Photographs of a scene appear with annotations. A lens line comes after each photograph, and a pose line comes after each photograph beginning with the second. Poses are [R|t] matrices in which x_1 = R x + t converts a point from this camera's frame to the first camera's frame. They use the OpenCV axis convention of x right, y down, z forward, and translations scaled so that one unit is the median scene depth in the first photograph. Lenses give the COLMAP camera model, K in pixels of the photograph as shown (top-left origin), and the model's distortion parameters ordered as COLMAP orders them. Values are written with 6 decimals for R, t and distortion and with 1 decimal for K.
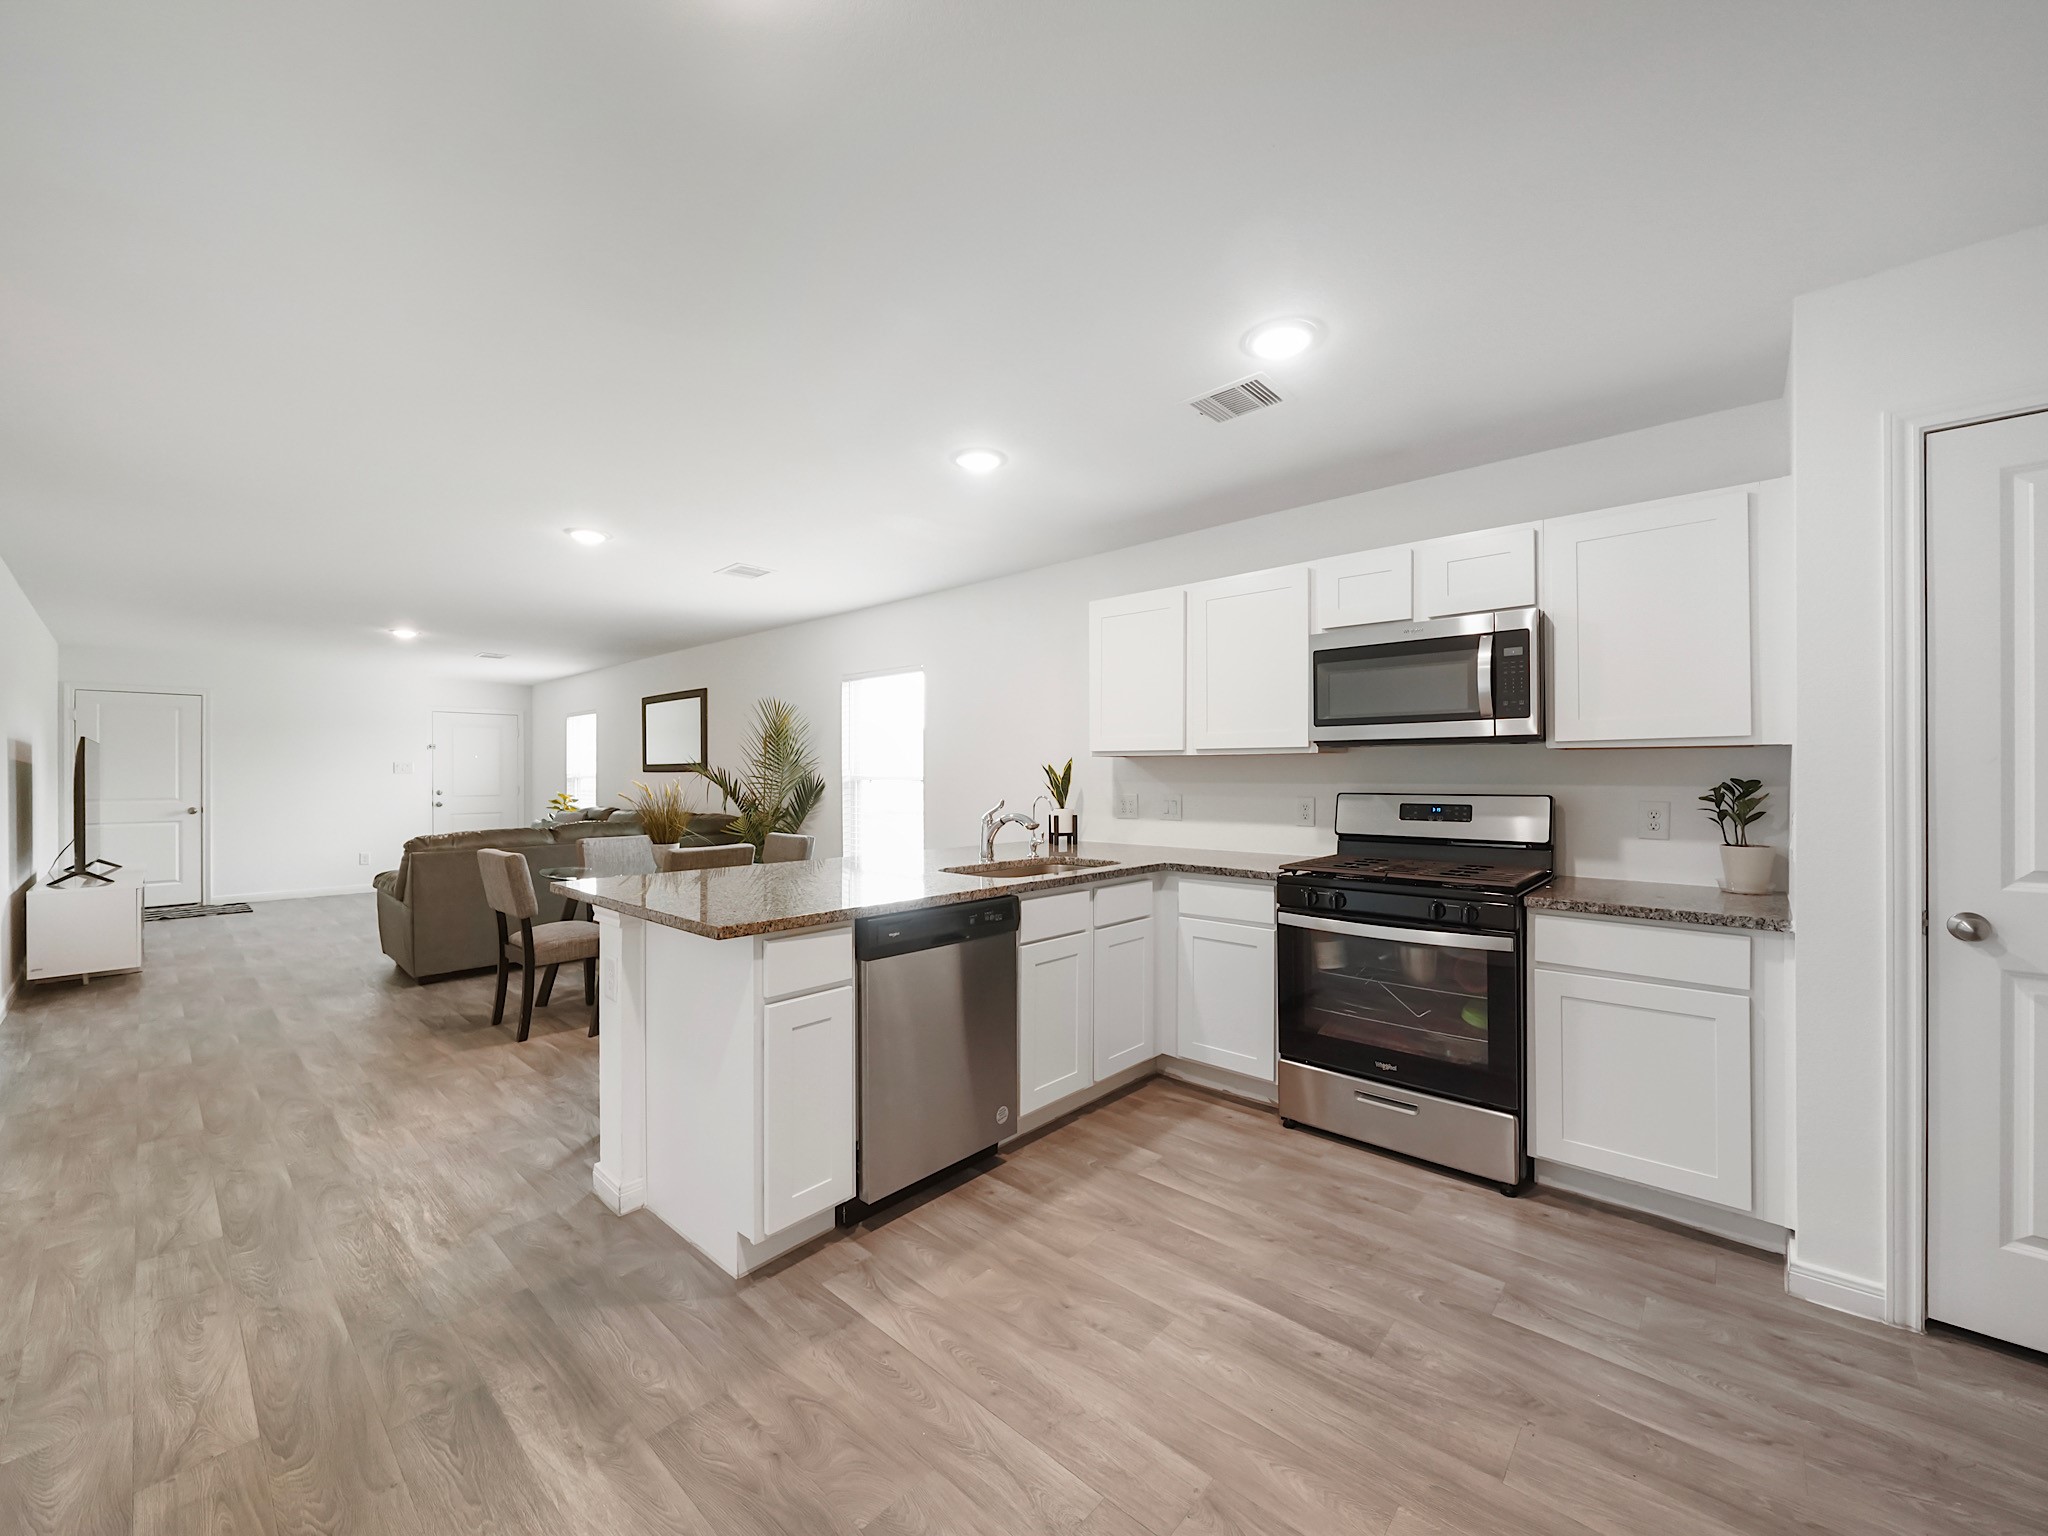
lens RADIAL K [[807.6, 0, 1022.8], [0, 807.6, 772.0], [0, 0, 1]] dist [0.008922, 0.000027]
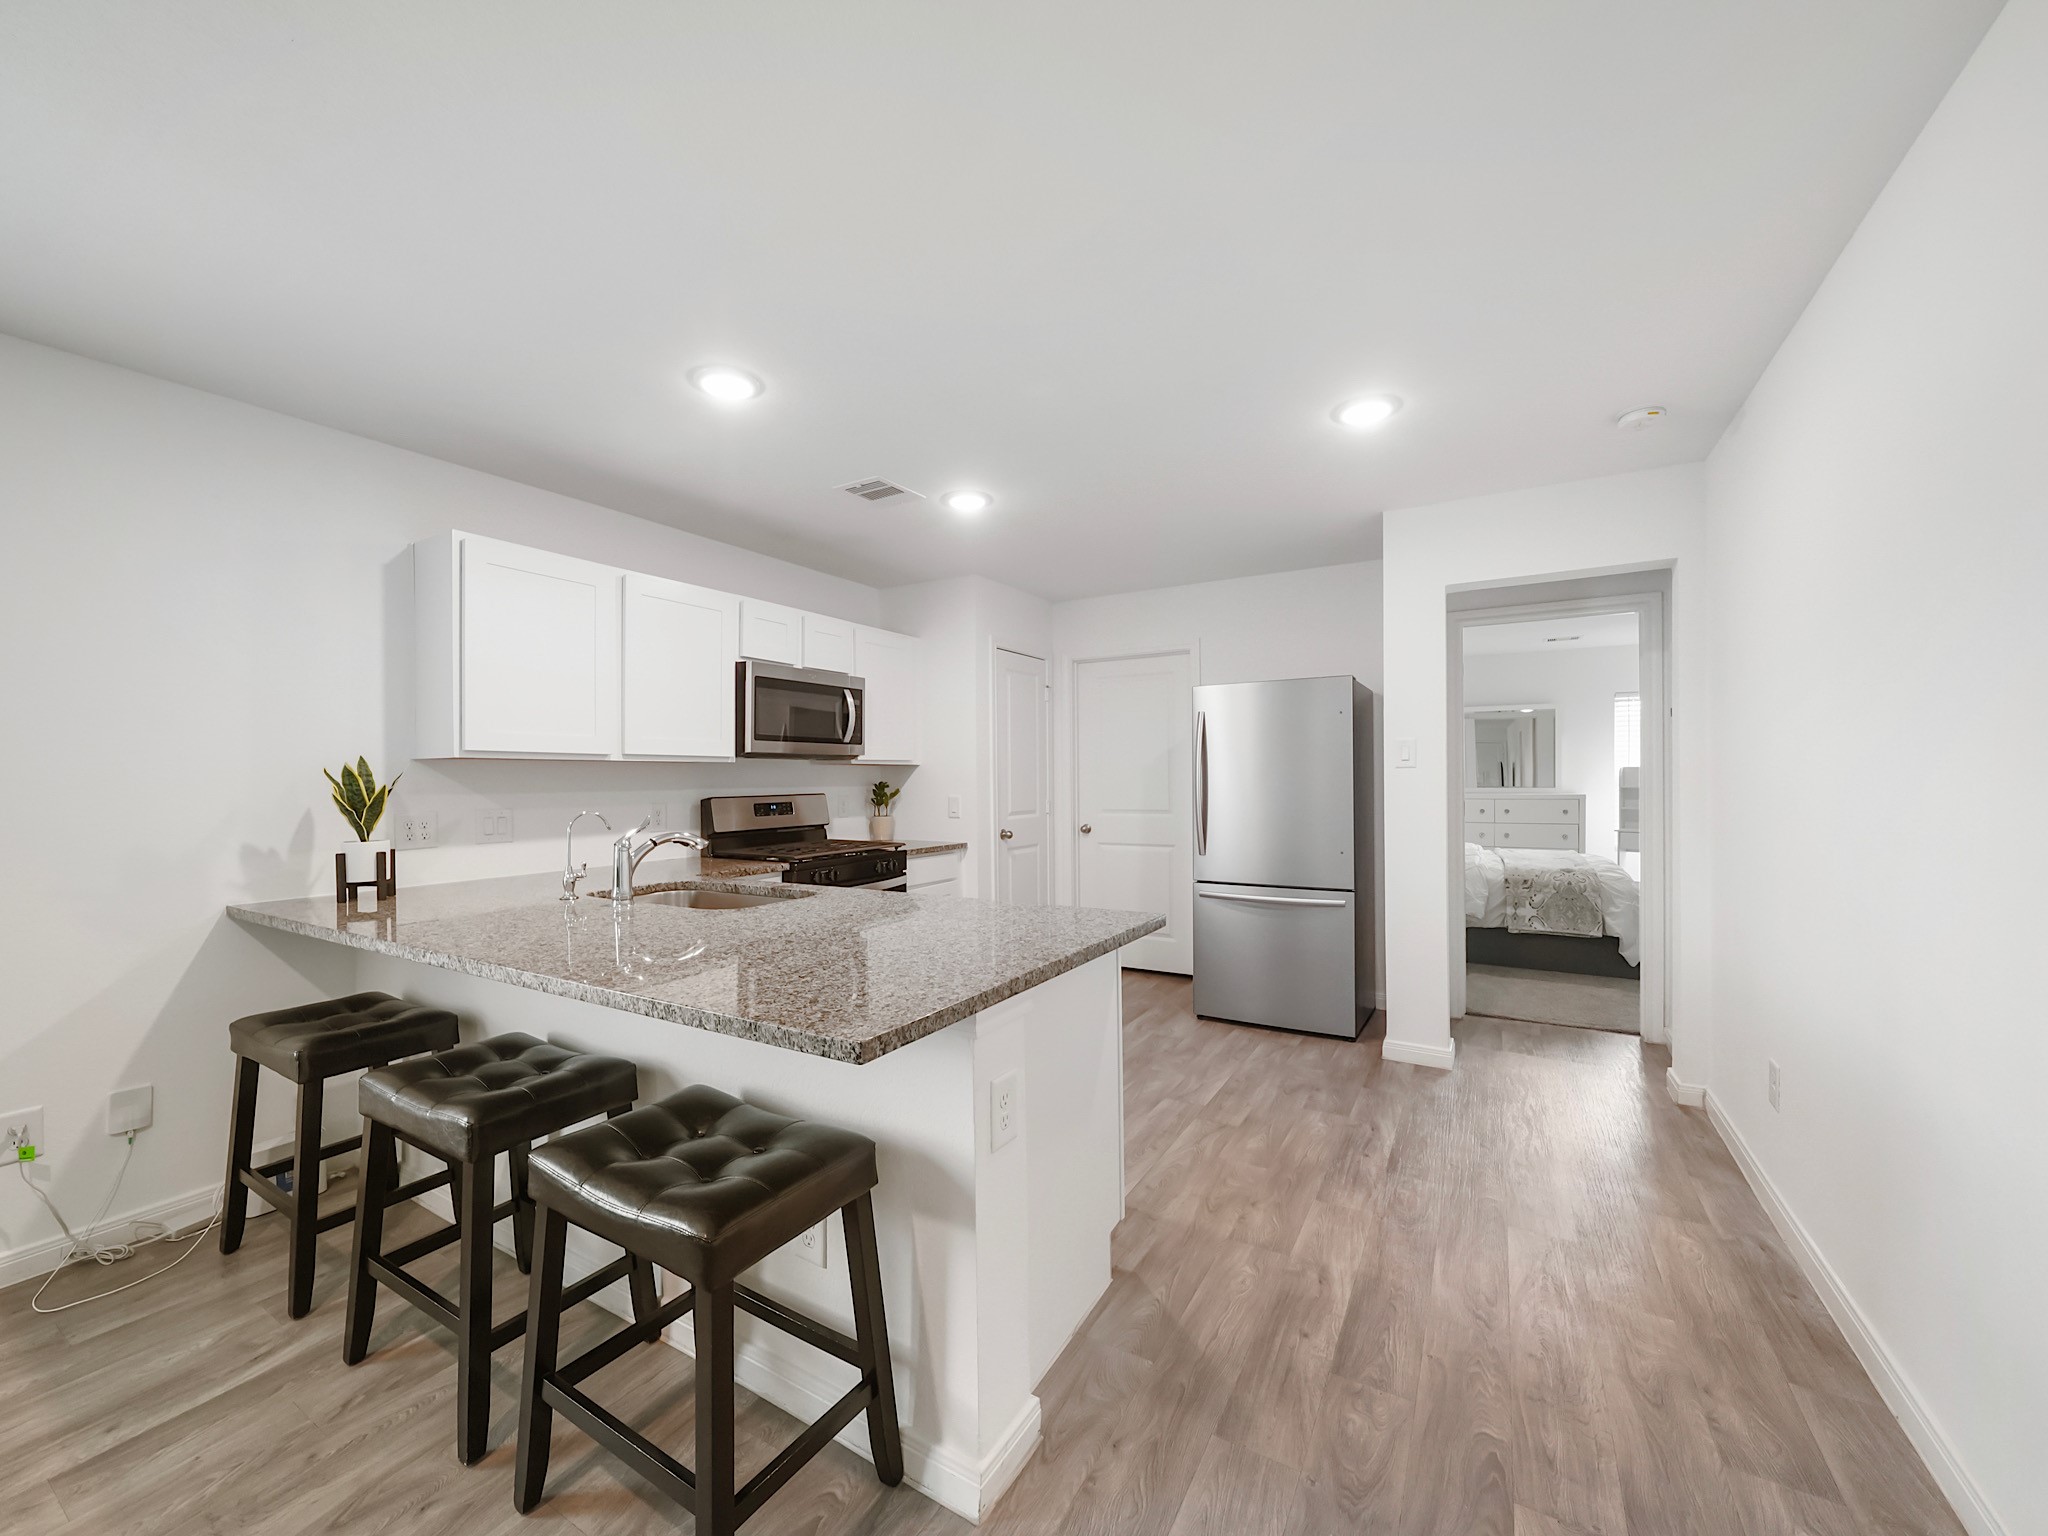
lens RADIAL K [[807.6, 0, 1018.8], [0, 807.6, 766.9], [0, 0, 1]] dist [0.008922, 0.000027]
pose [[-0.204578, 0.019874, 0.978649, -1.400368], [0.011552, 0.999773, -0.017888, 0.013944], [-0.978782, 0.007646, -0.204761, 1.397420]]
